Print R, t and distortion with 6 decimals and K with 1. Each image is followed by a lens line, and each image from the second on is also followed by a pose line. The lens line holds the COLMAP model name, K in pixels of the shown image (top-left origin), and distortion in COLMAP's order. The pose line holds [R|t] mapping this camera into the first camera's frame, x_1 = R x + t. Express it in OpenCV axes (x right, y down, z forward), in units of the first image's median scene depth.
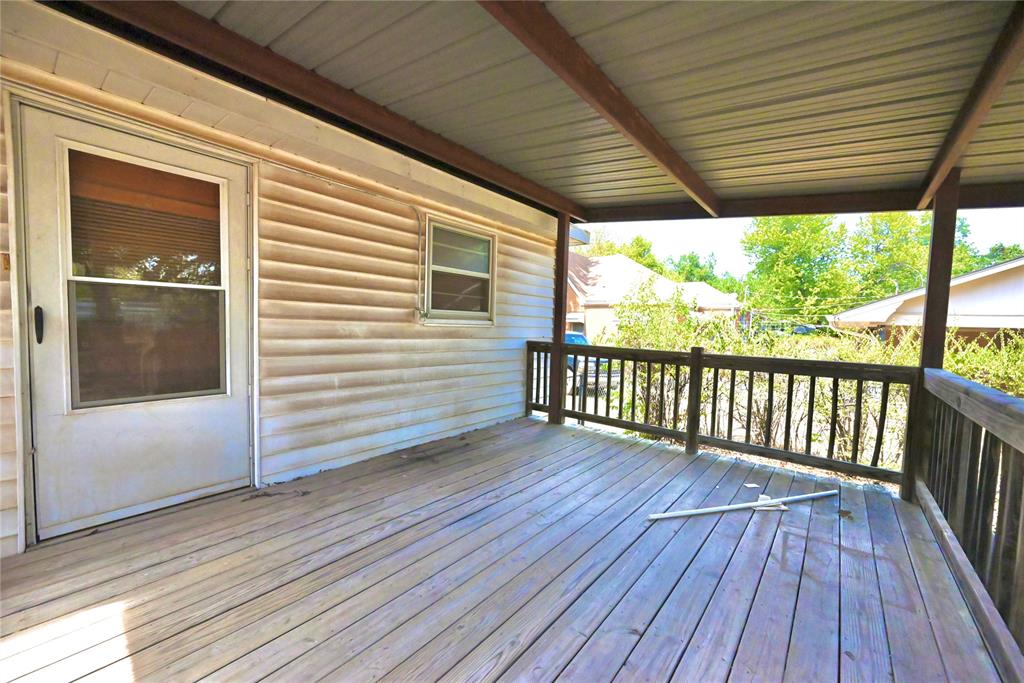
lens RADIAL K [[401.9, 0, 514.7], [0, 401.9, 345.5], [0, 0, 1]] dist [-0.000309, 0.000378]
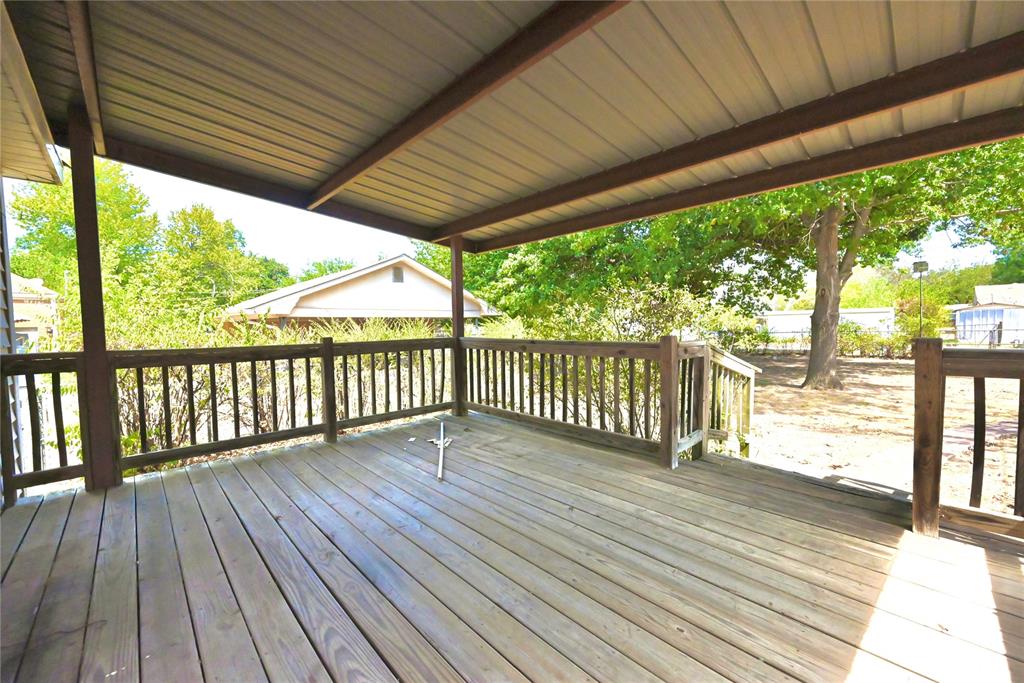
lens RADIAL K [[401.9, 0, 514.4], [0, 401.9, 342.6], [0, 0, 1]] dist [-0.000309, 0.000378]
pose [[0.127912, -0.080042, 0.988550, -0.539671], [0.074756, 0.994681, 0.070865, -0.021417], [-0.988964, 0.064835, 0.133215, 0.434707]]
